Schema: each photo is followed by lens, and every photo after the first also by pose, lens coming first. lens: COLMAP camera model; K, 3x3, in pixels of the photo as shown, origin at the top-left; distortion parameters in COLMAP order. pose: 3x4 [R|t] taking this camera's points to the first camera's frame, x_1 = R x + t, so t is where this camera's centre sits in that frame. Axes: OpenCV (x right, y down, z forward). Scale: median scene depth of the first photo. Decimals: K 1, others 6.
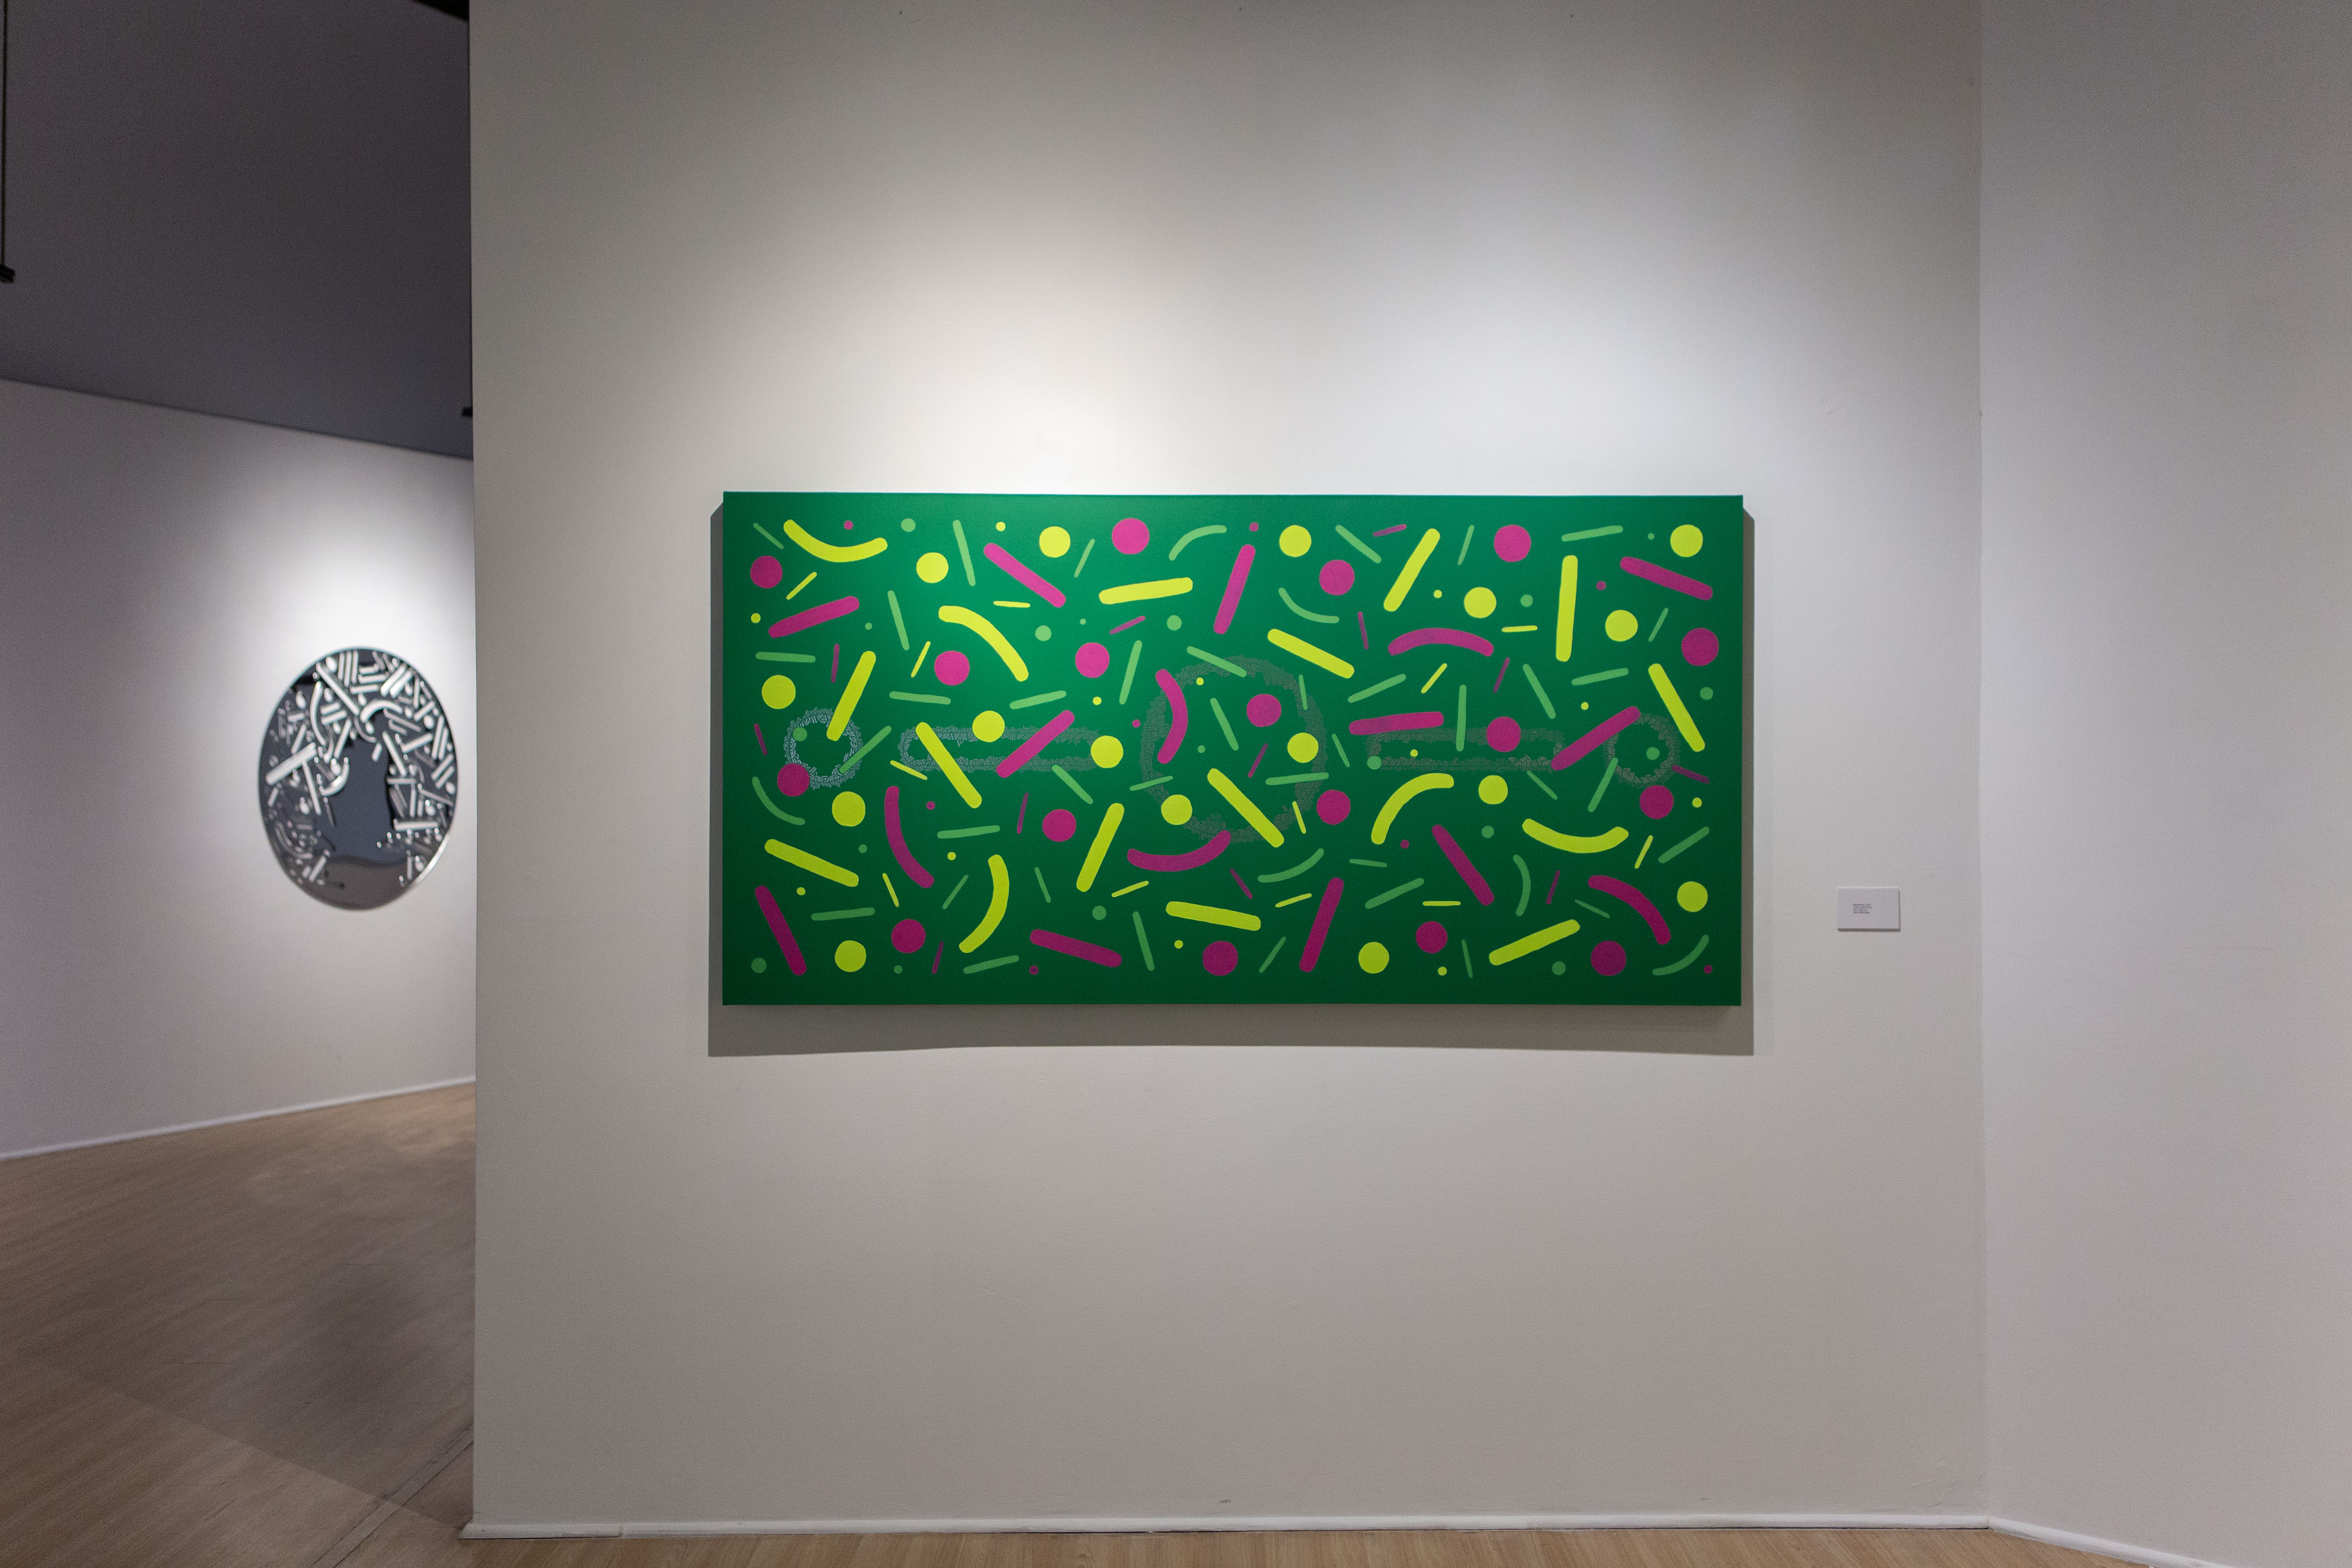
lens RADIAL K [[1635.3, 0, 1177.2], [0, 1635.3, 785.3], [0, 0, 1]] dist [-0.001150, -0.001406]
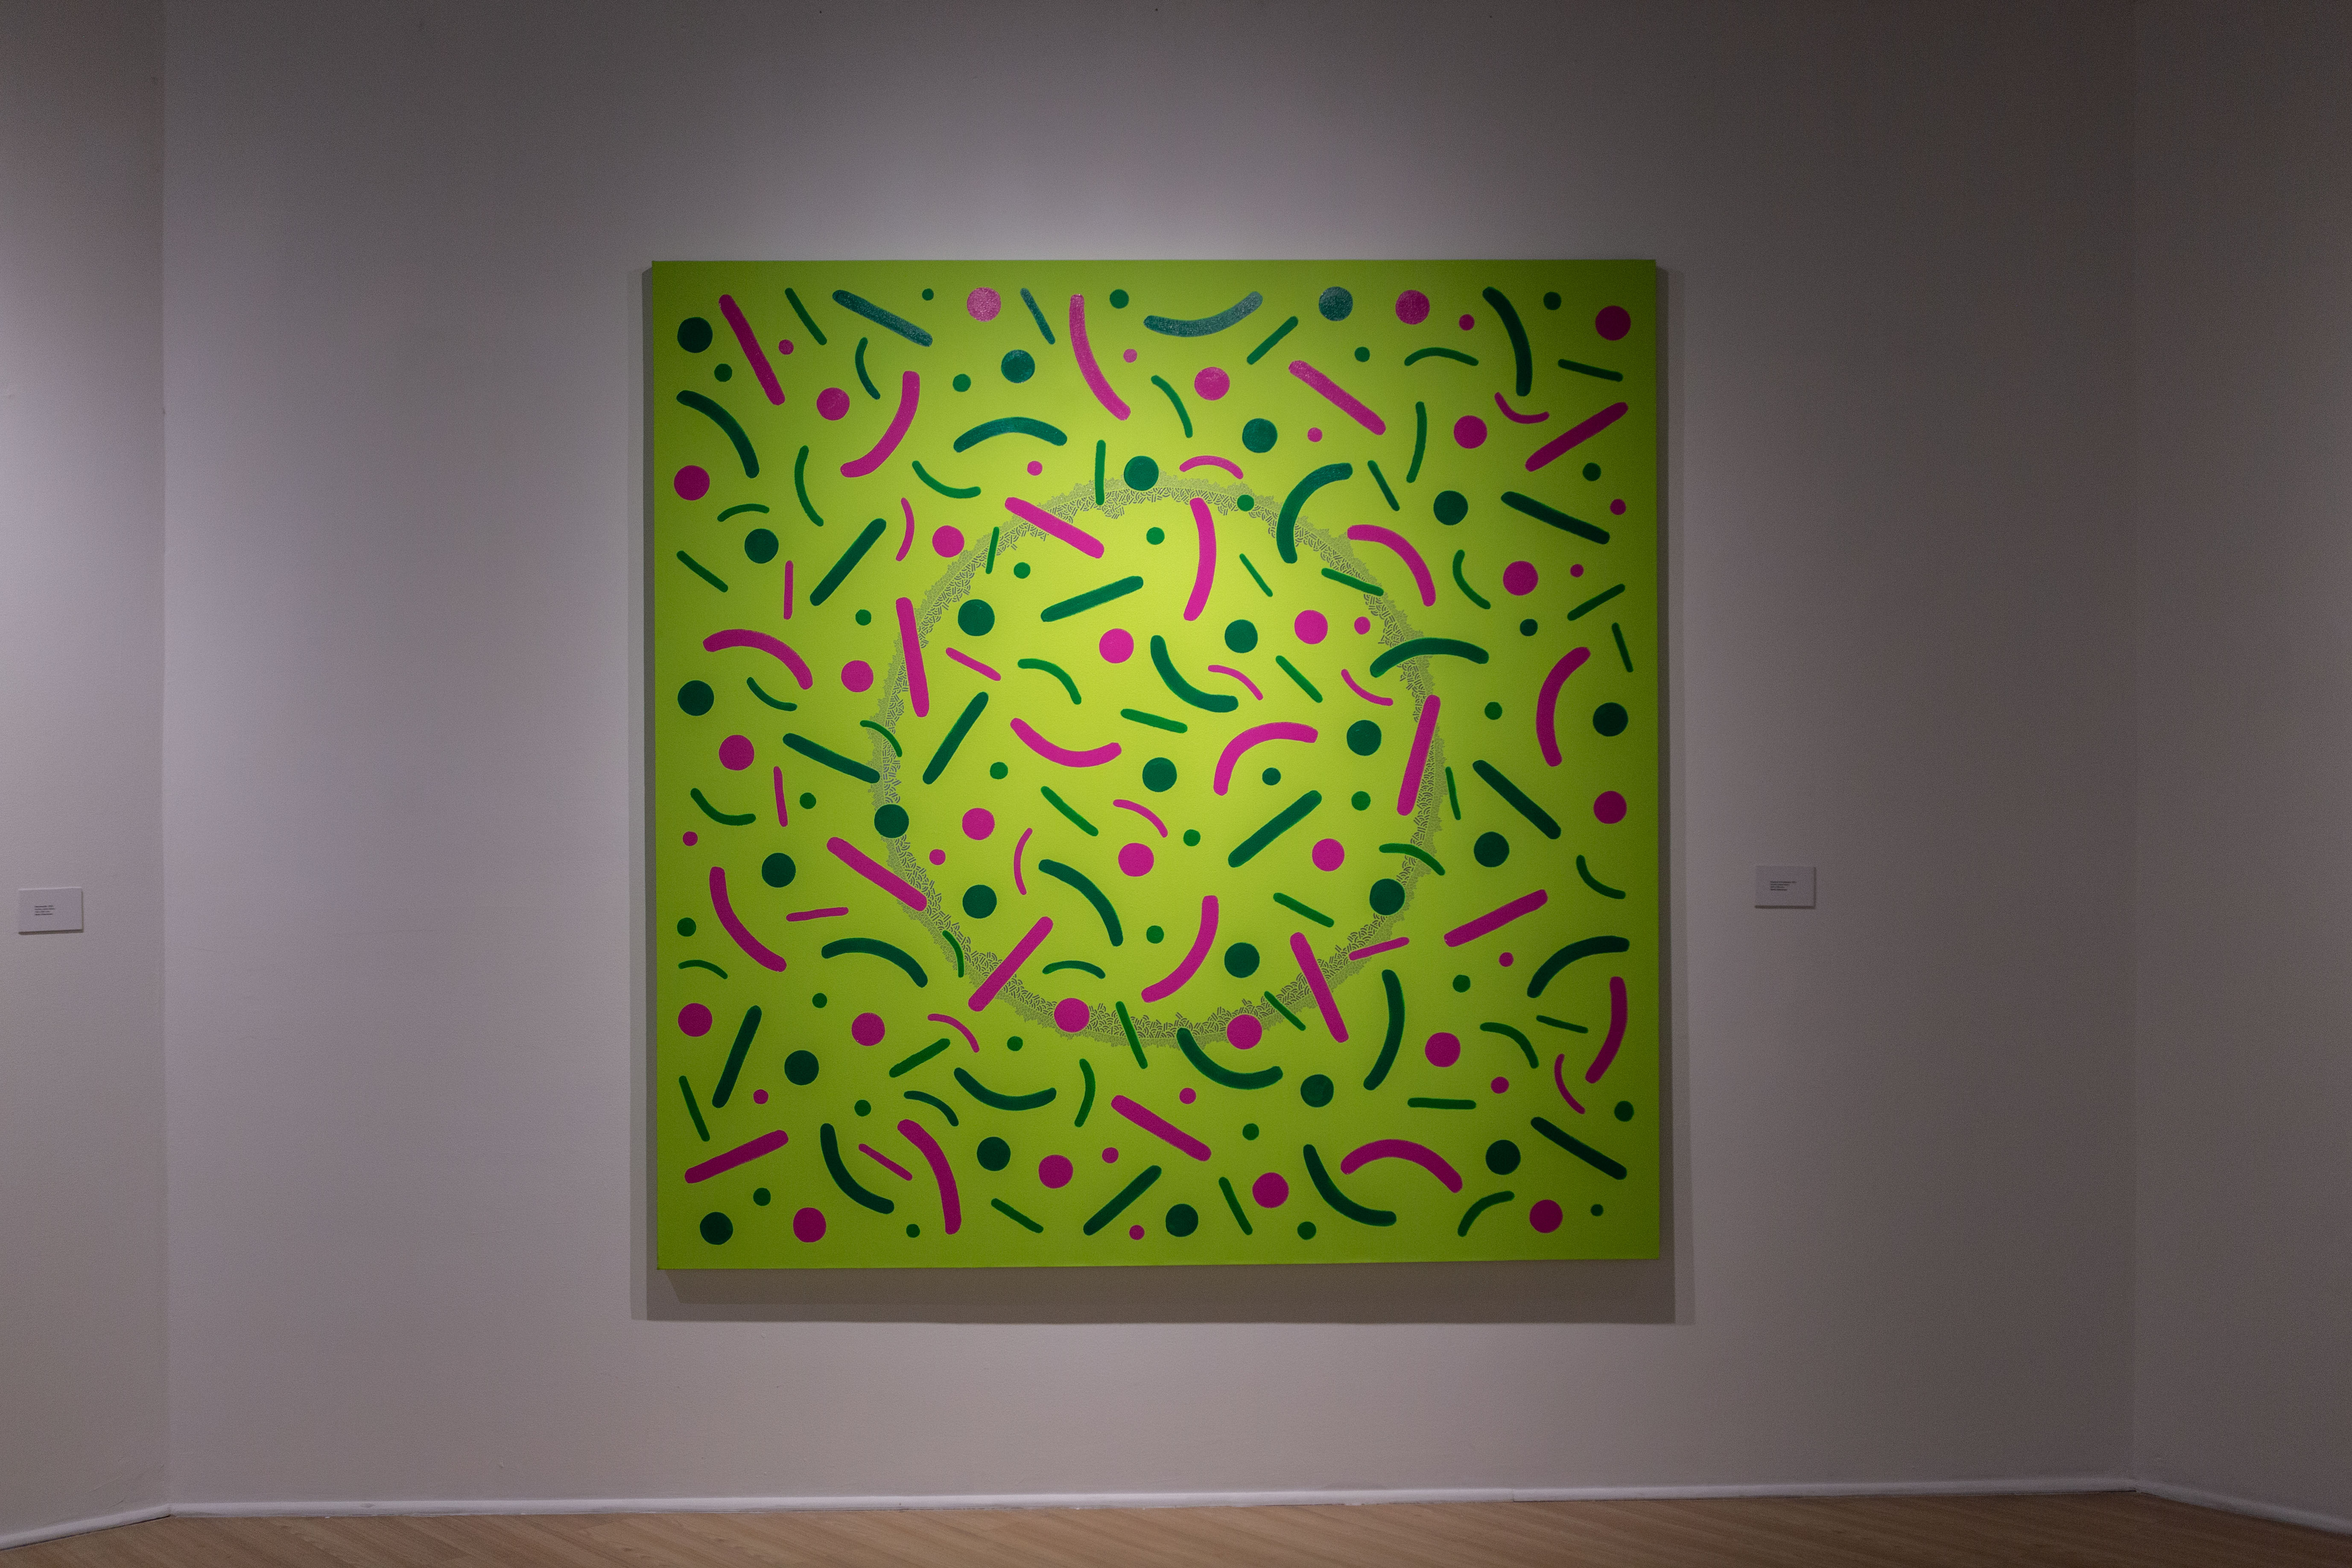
lens RADIAL K [[2700.3, 0, 1176.7], [0, 2700.3, 782.7], [0, 0, 1]] dist [0.016429, 0.000000]
pose [[0.685623, -0.001271, 0.727956, -0.293311], [-0.002589, 0.999988, 0.004184, -0.008081], [-0.727952, -0.004753, 0.685611, -0.594542]]
